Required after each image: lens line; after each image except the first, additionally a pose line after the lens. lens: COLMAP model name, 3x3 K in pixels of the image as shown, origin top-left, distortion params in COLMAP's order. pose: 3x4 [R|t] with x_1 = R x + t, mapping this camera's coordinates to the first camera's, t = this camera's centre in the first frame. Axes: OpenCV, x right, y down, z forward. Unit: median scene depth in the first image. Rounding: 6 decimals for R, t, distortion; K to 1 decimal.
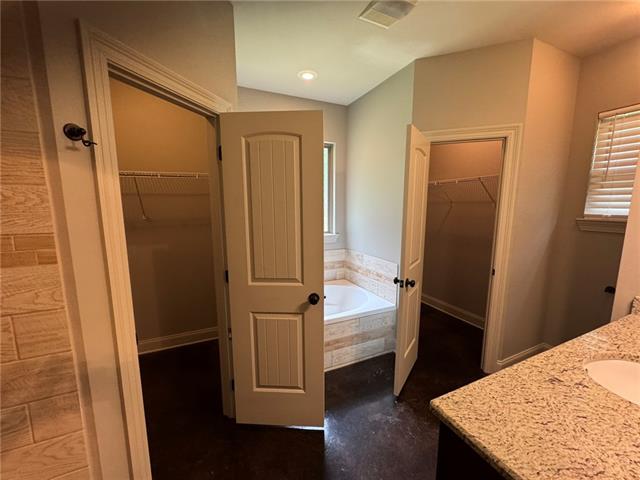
lens RADIAL K [[254.6, 0, 320.0], [0, 254.6, 240.0], [0, 0, 1]] dist [-0.000237, 0.000057]
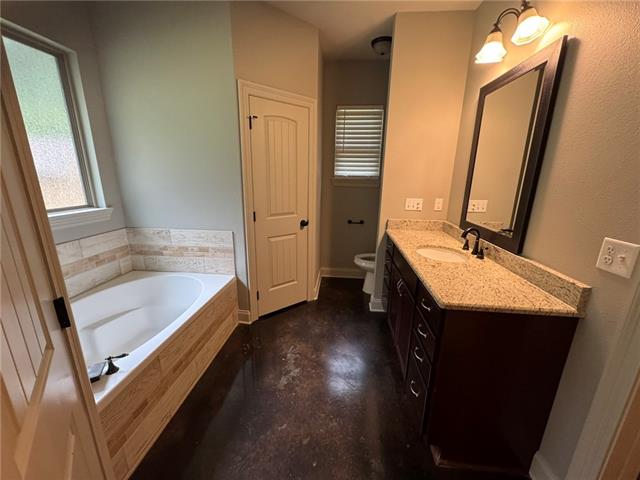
lens RADIAL K [[254.6, 0, 320.0], [0, 254.6, 240.0], [0, 0, 1]] dist [-0.000237, 0.000057]
pose [[0.499168, -0.206756, 0.841477, -0.278771], [0.102224, 0.978385, 0.179756, -0.004413], [-0.860454, -0.003709, 0.509514, 0.245919]]
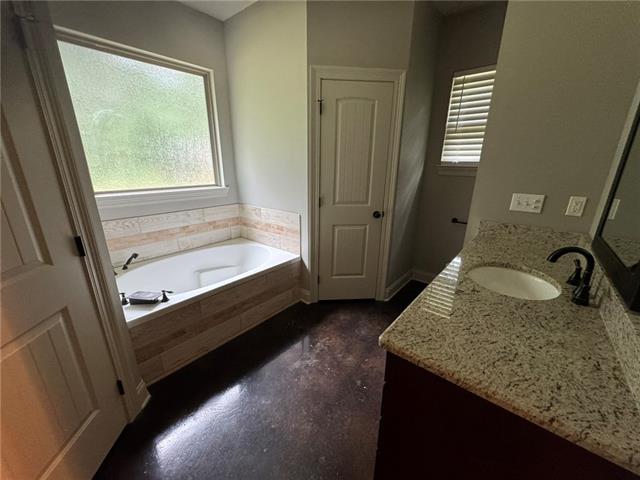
lens RADIAL K [[254.6, 0, 320.0], [0, 254.6, 240.0], [0, 0, 1]] dist [-0.000237, 0.000057]
pose [[0.901797, -0.117183, 0.415969, -0.035522], [0.049142, 0.984098, 0.170694, 0.027059], [-0.429356, -0.133490, 0.893215, 0.081998]]
